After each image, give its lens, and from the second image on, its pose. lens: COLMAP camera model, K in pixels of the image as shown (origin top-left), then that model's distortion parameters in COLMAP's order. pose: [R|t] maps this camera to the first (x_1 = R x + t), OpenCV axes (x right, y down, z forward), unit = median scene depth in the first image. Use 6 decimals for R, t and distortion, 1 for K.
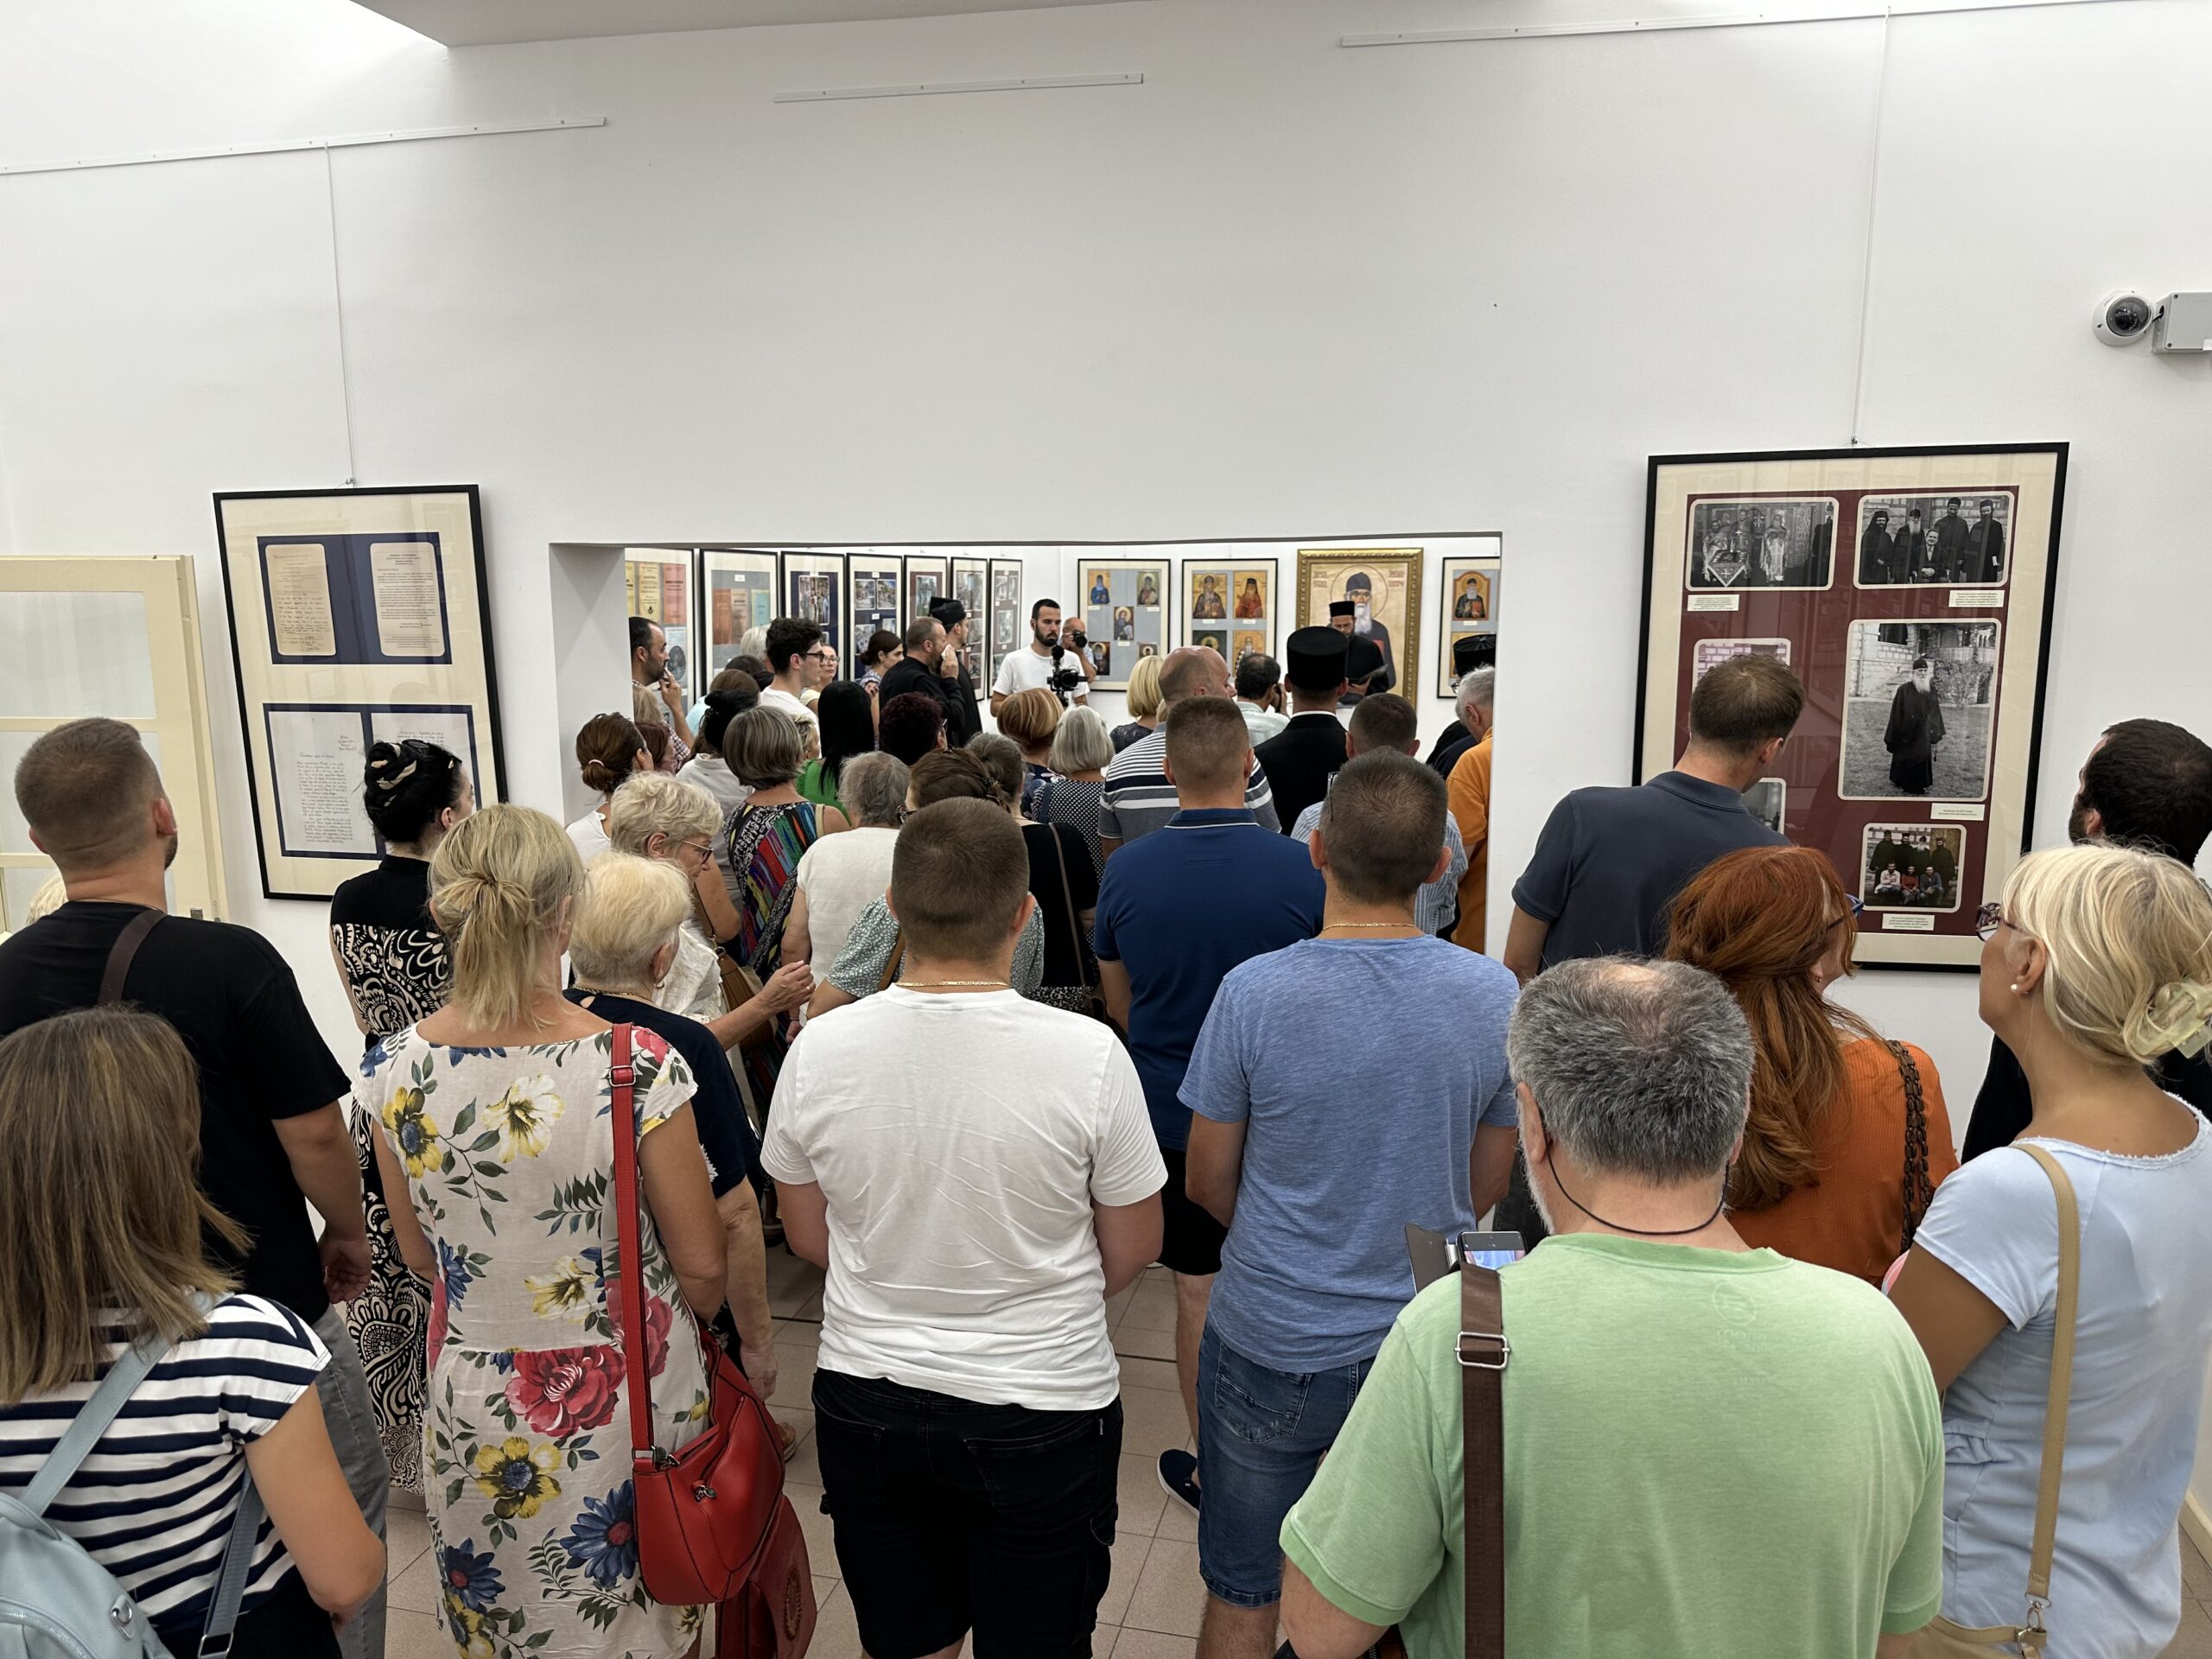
lens RADIAL K [[1597.6, 0, 1088.9], [0, 1597.6, 818.7], [0, 0, 1]] dist [0.084249, -0.112164]
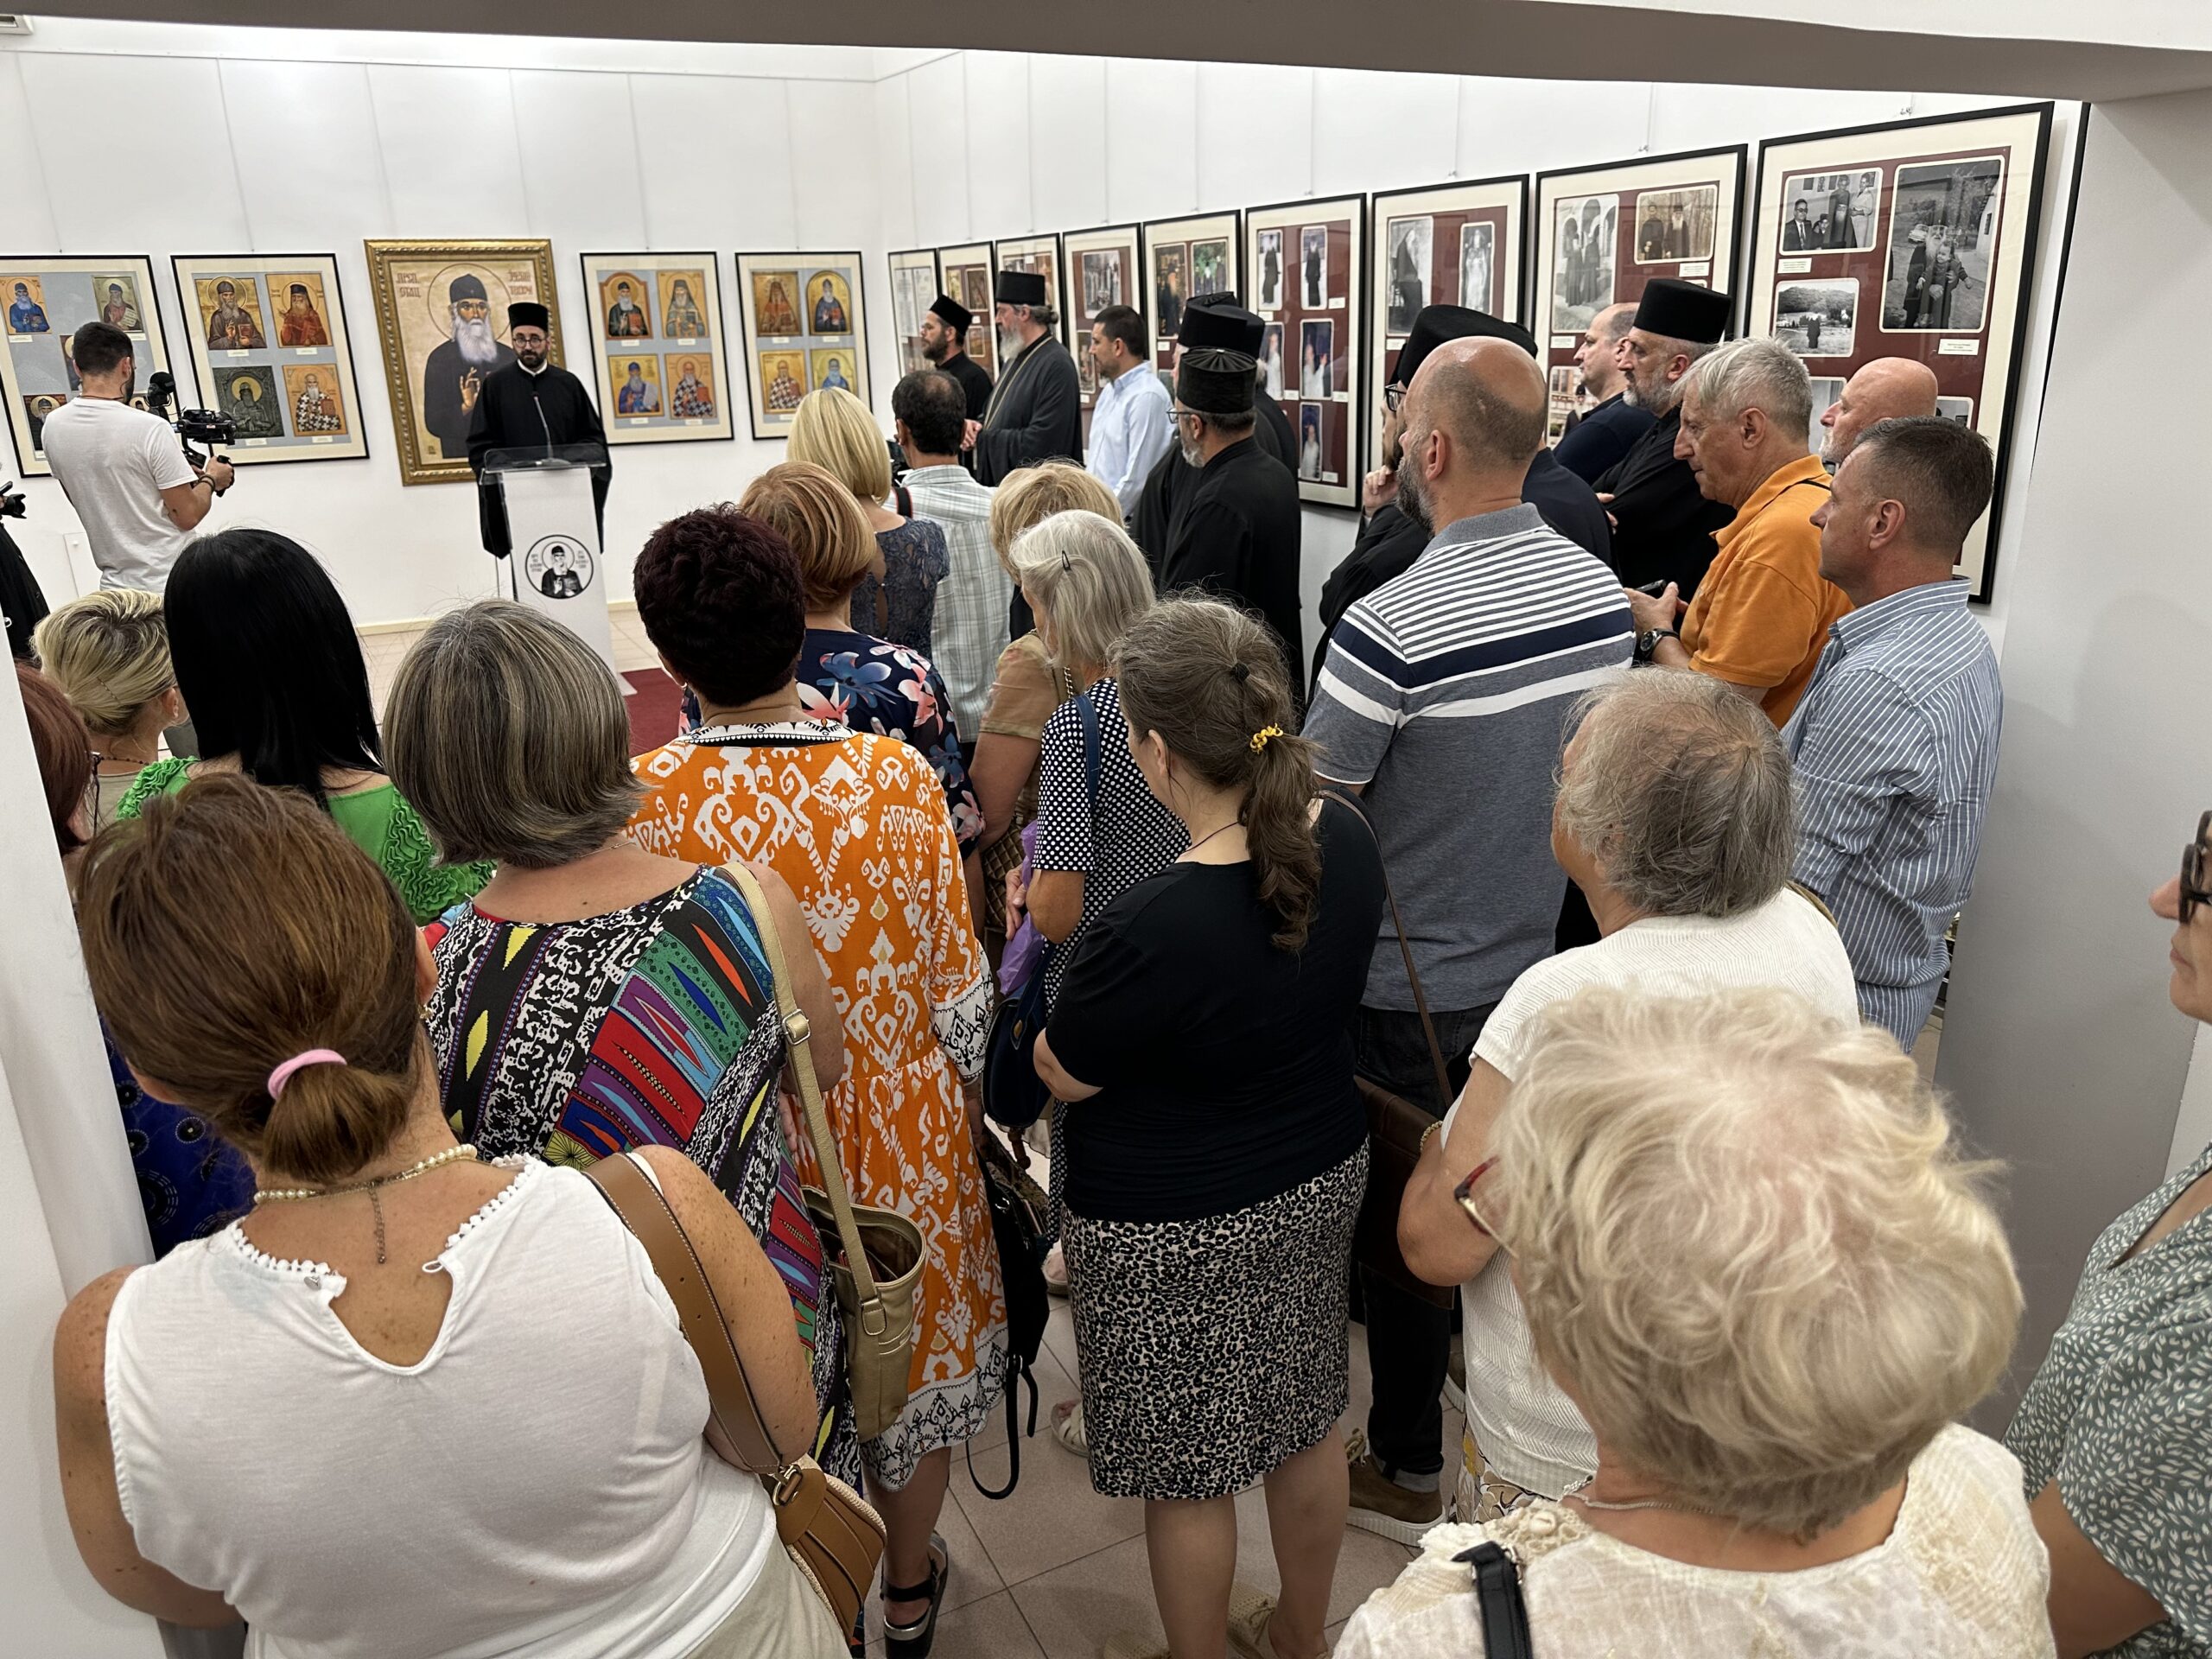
lens RADIAL K [[1548.9, 0, 1106.0], [0, 1548.9, 829.5], [0, 0, 1]] dist [-0.004619, -0.021097]
pose [[0.716780, -0.234252, 0.656774, -0.136690], [0.114642, 0.968655, 0.220374, -0.033993], [-0.687810, -0.082666, 0.721168, 0.296294]]
